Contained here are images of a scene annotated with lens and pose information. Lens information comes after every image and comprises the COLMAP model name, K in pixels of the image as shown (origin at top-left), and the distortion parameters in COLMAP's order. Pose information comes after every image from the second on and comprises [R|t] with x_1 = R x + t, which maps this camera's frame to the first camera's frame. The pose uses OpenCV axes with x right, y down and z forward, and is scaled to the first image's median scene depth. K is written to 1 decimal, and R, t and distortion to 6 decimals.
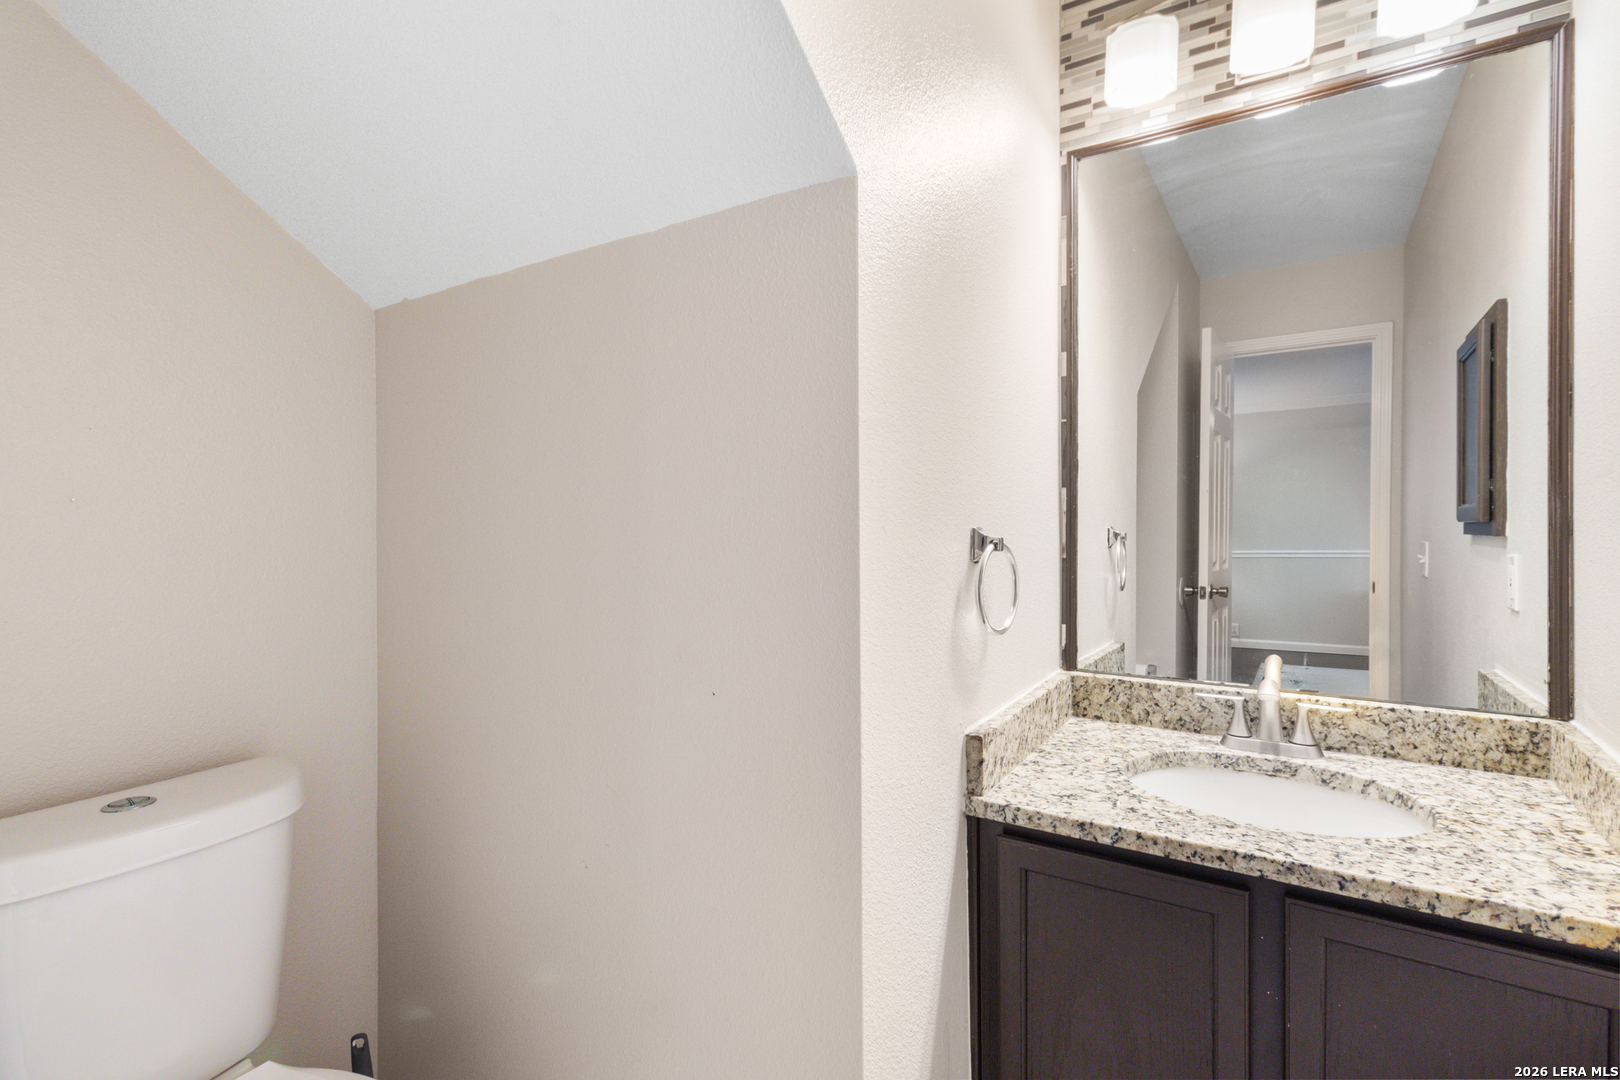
lens RADIAL K [[763.0, 0, 811.1], [0, 763.0, 529.7], [0, 0, 1]] dist [0.000757, -0.000244]
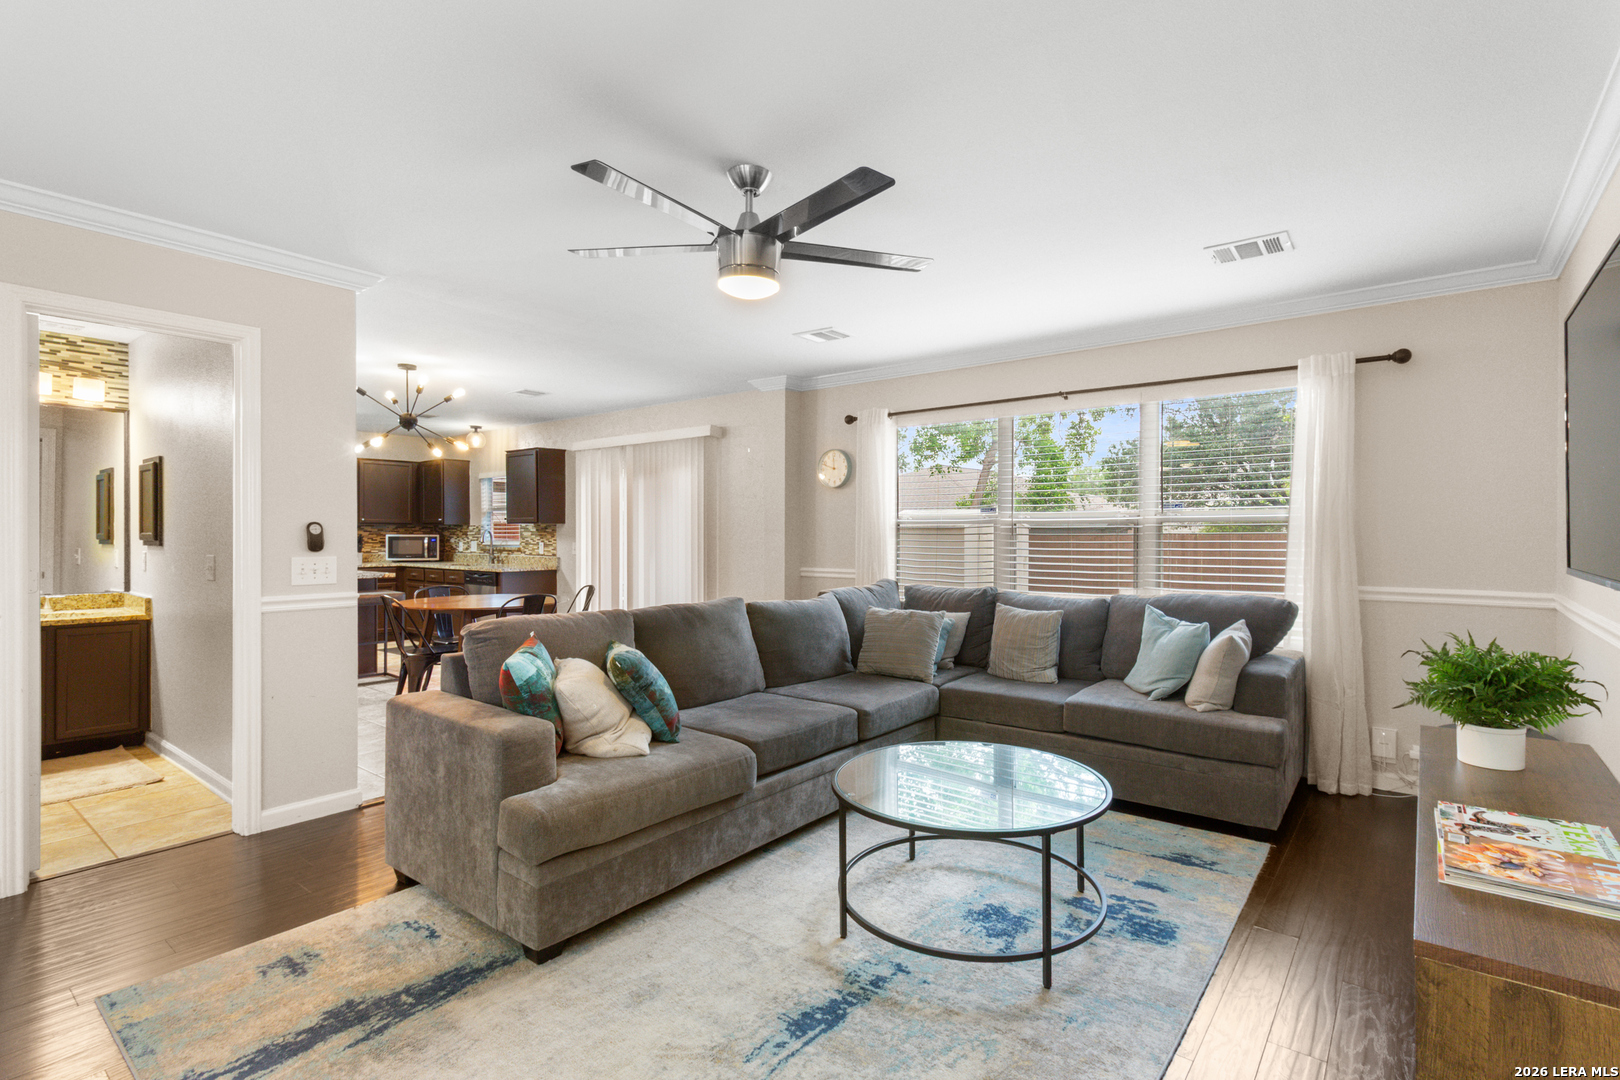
lens RADIAL K [[763.0, 0, 811.1], [0, 763.0, 529.7], [0, 0, 1]] dist [0.000757, -0.000244]
pose [[0.101402, 0.012713, 0.994764, -2.198949], [0.012409, 0.999824, -0.014043, 0.036556], [-0.994768, 0.013768, 0.101226, -2.485980]]
